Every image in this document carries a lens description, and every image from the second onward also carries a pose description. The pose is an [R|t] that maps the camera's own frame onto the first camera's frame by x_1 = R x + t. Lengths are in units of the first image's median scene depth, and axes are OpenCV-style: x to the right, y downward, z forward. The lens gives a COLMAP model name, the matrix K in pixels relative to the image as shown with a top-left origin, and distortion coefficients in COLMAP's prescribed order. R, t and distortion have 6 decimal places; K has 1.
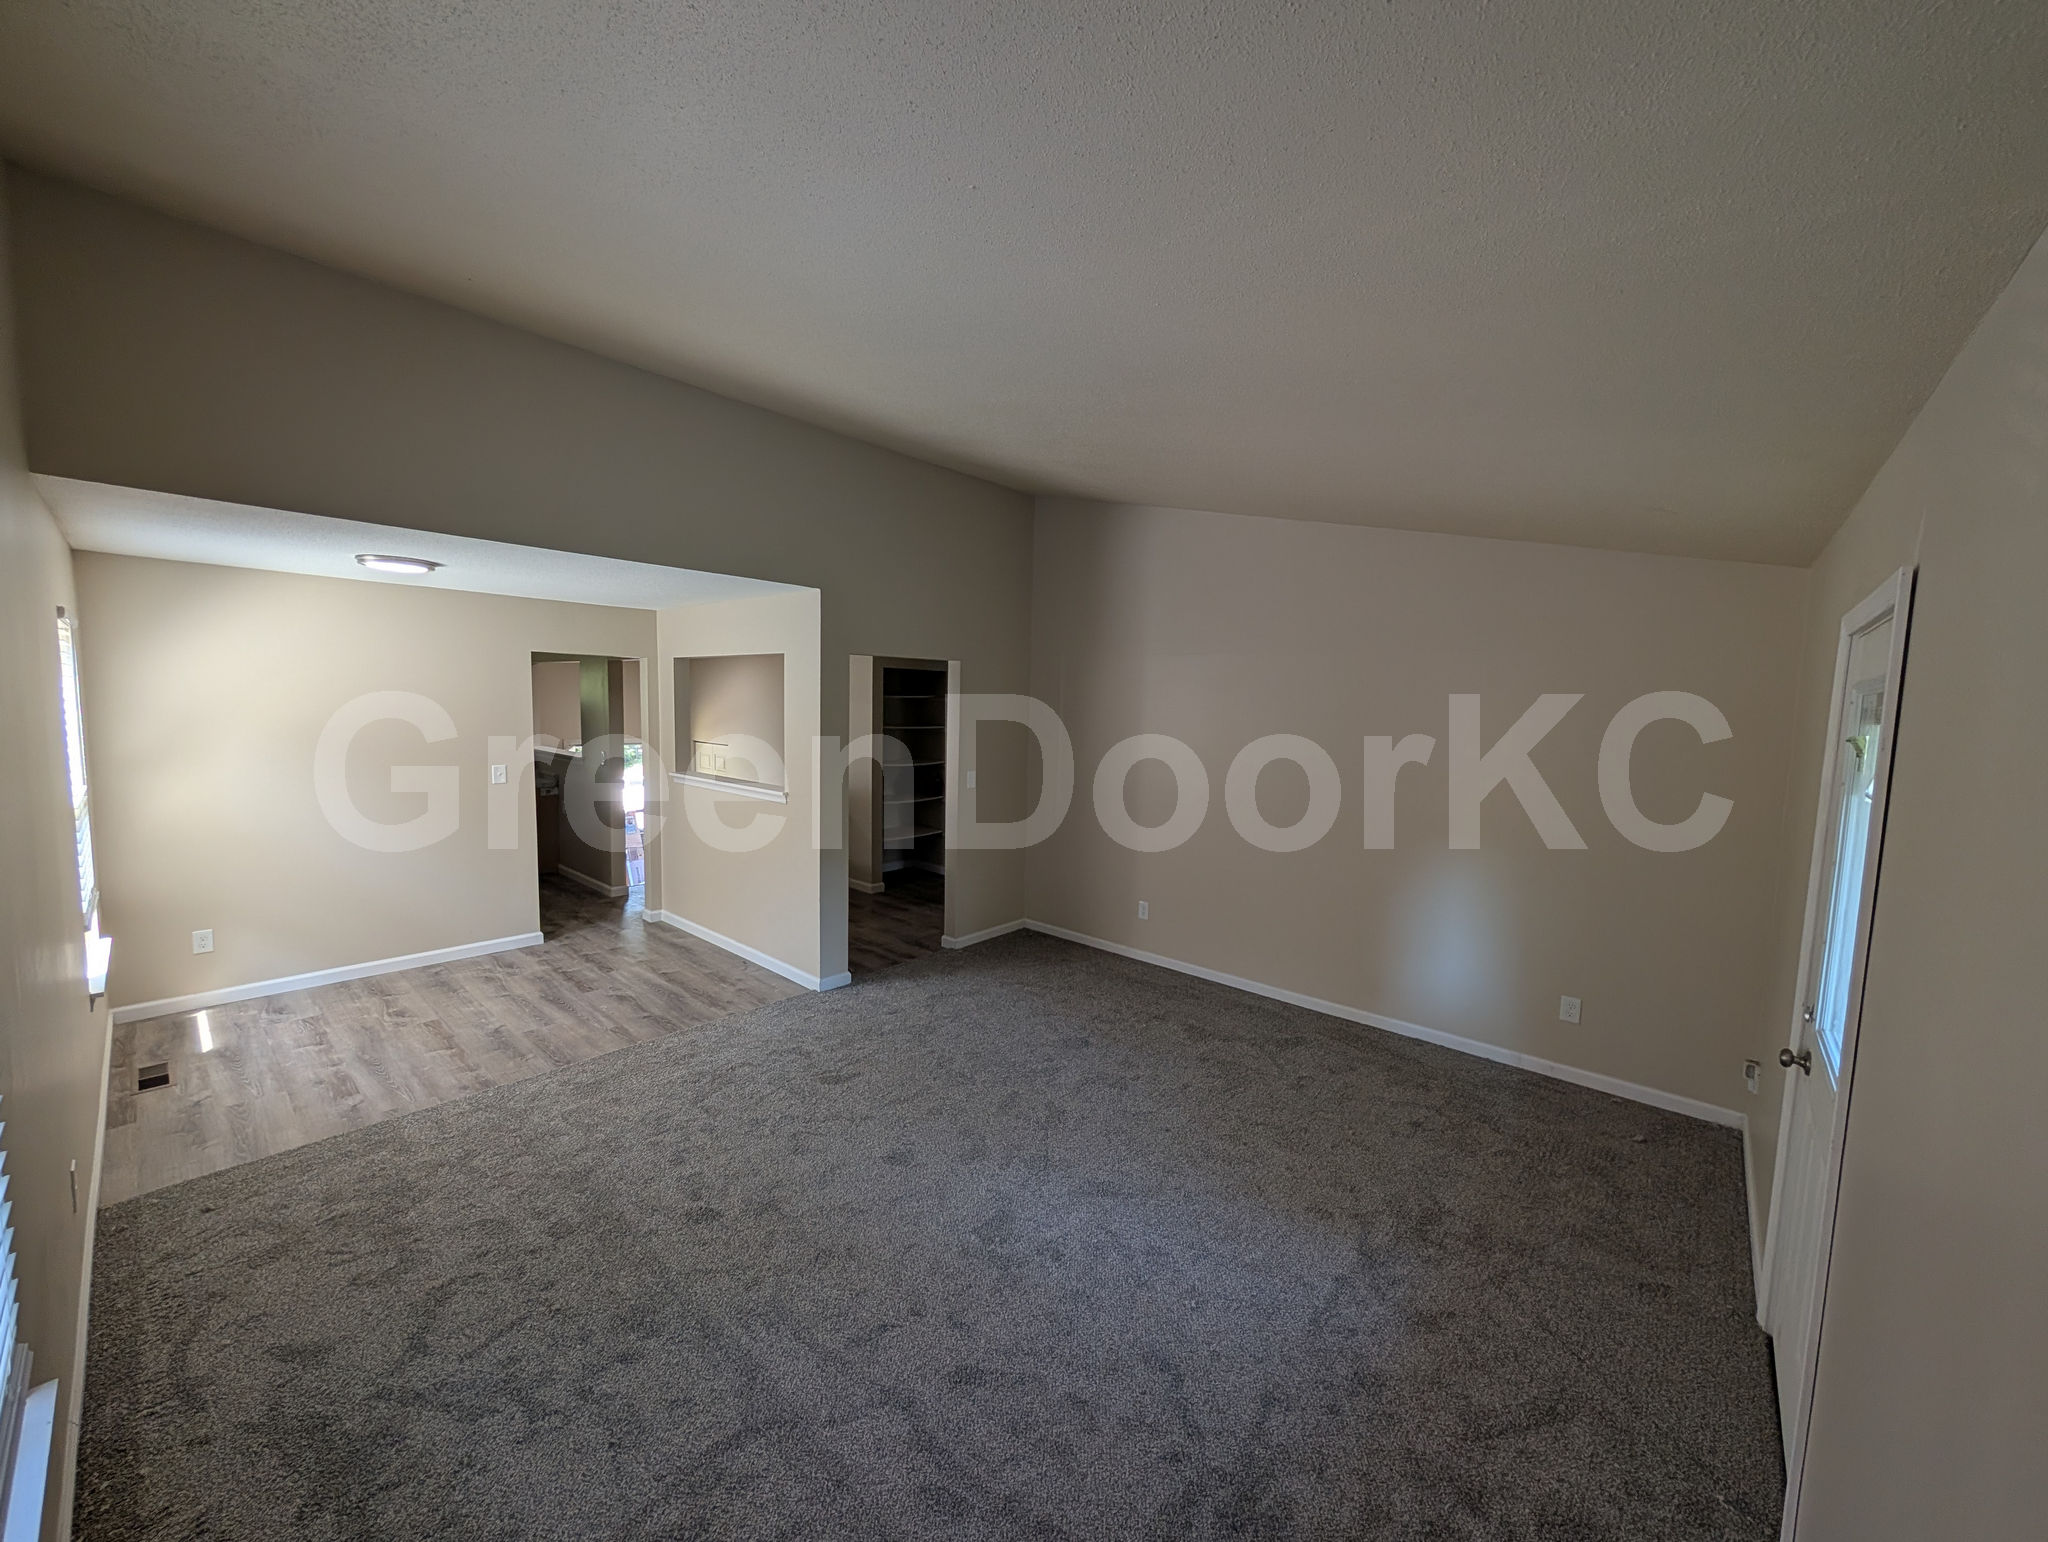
lens RADIAL K [[773.4, 0, 1014.2], [0, 773.4, 768.7], [0, 0, 1]] dist [-0.000929, -0.000036]
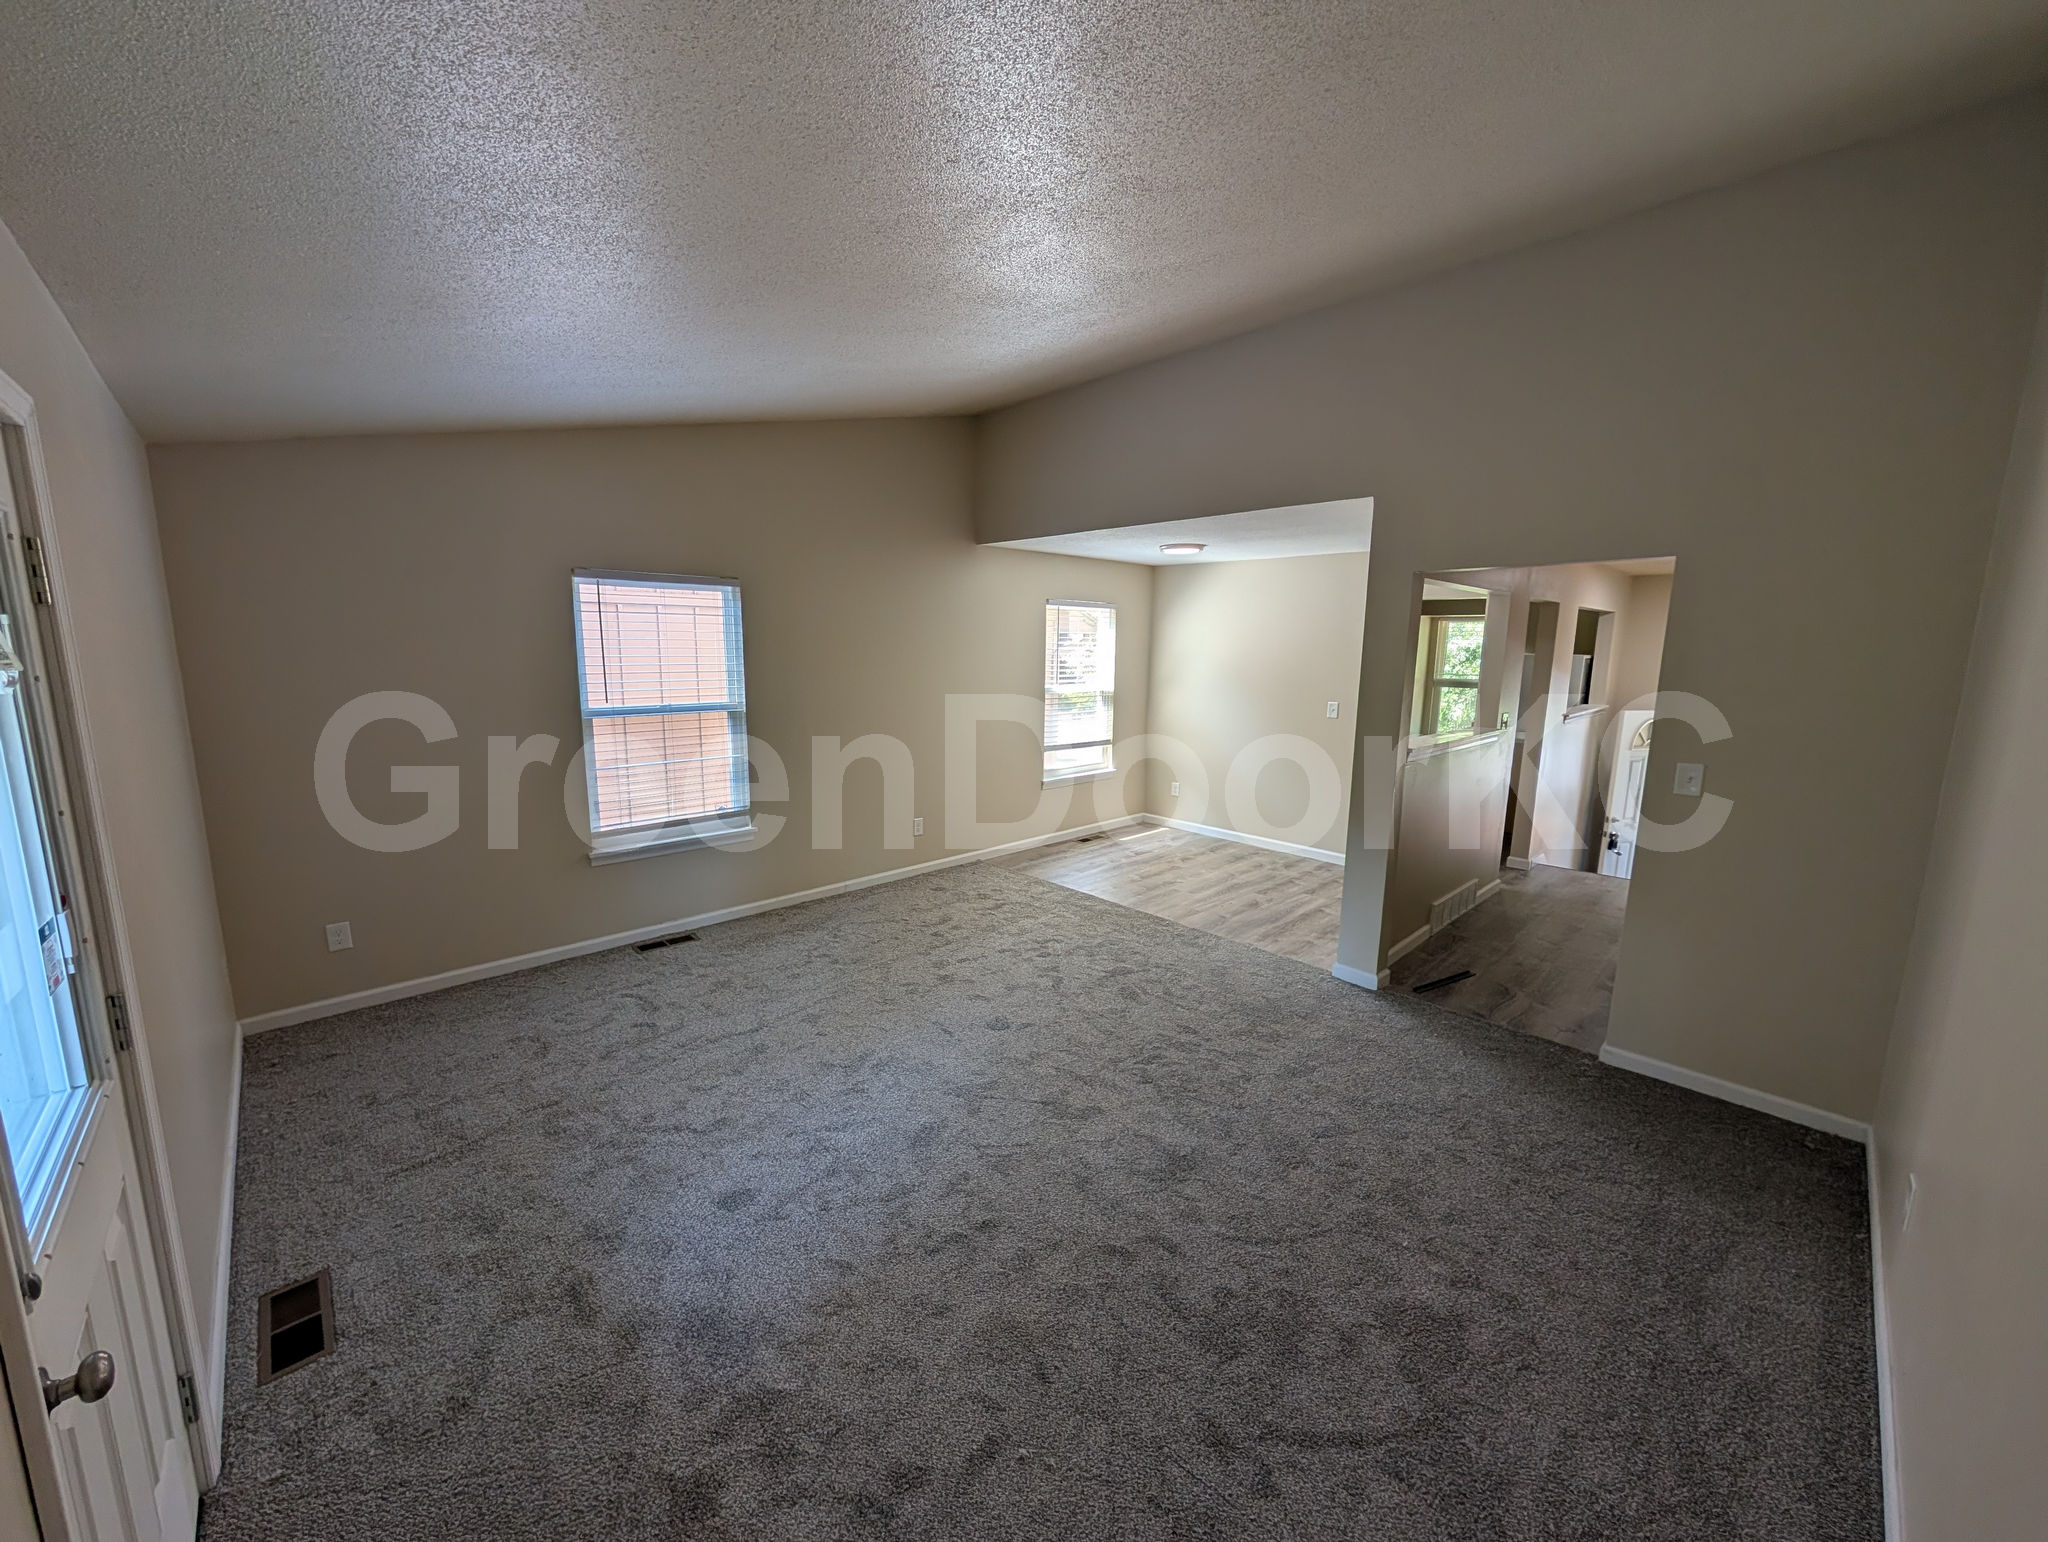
lens RADIAL K [[773.4, 0, 1014.0], [0, 773.4, 771.8], [0, 0, 1]] dist [-0.000929, -0.000036]
pose [[-0.078093, 0.138824, -0.987233, 0.644748], [-0.103422, 0.983786, 0.146520, -0.028375], [0.991567, 0.113543, -0.062469, 0.723076]]
